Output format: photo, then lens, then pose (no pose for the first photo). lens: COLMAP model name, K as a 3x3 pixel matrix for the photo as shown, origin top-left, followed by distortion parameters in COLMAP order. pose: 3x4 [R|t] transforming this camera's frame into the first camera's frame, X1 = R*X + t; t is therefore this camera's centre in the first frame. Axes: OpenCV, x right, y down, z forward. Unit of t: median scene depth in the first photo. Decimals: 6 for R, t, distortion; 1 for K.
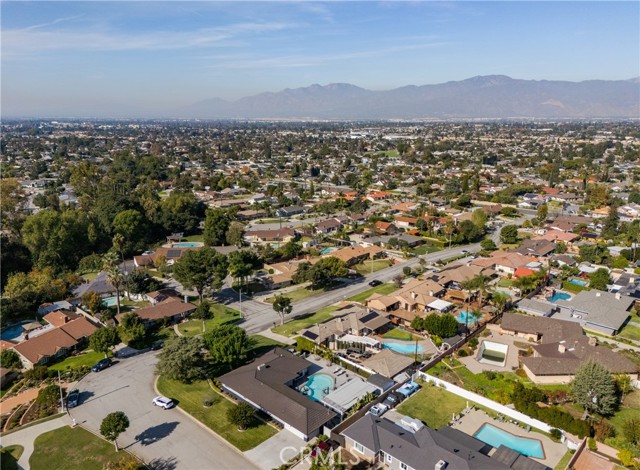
lens RADIAL K [[475.0, 0, 320.0], [0, 475.0, 235.0], [0, 0, 1]] dist [0.077604, -0.085471]
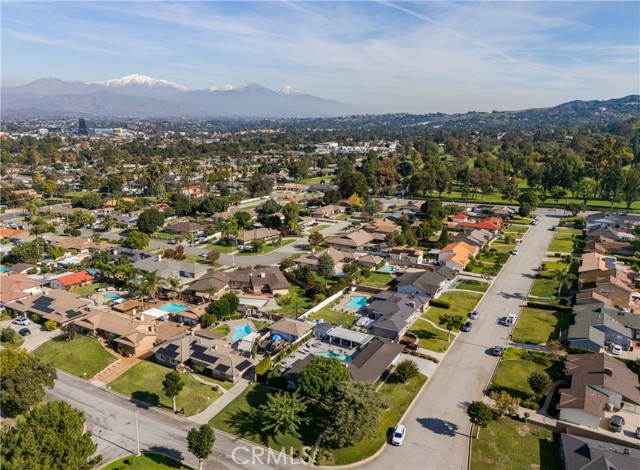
lens RADIAL K [[475.0, 0, 320.0], [0, 475.0, 235.0], [0, 0, 1]] dist [0.077604, -0.085471]
pose [[-0.223494, -0.229488, 0.947305, -0.720034], [0.226765, 0.932978, 0.279517, -0.203144], [-0.947960, 0.277286, -0.156475, 0.788805]]
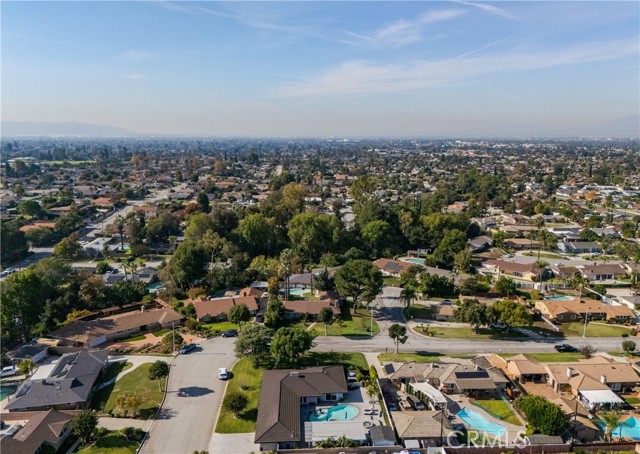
lens RADIAL K [[486.1, 0, 333.7], [0, 486.1, 227.0], [0, 0, 1]] dist [0.031979, -0.002663]
pose [[0.735505, 0.133435, -0.664249, 0.420242], [-0.171639, 0.985129, 0.007842, -0.043574], [0.655418, 0.108243, 0.747470, 0.158726]]
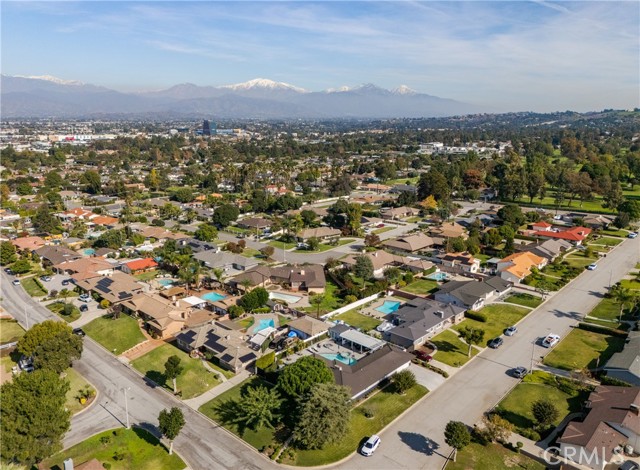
lens RADIAL K [[475.0, 0, 320.0], [0, 475.0, 235.0], [0, 0, 1]] dist [0.077604, -0.085471]
pose [[0.003253, -0.234477, 0.972116, -0.735210], [0.235425, 0.944977, 0.227144, -0.164718], [-0.971887, 0.228122, 0.058276, 0.634616]]
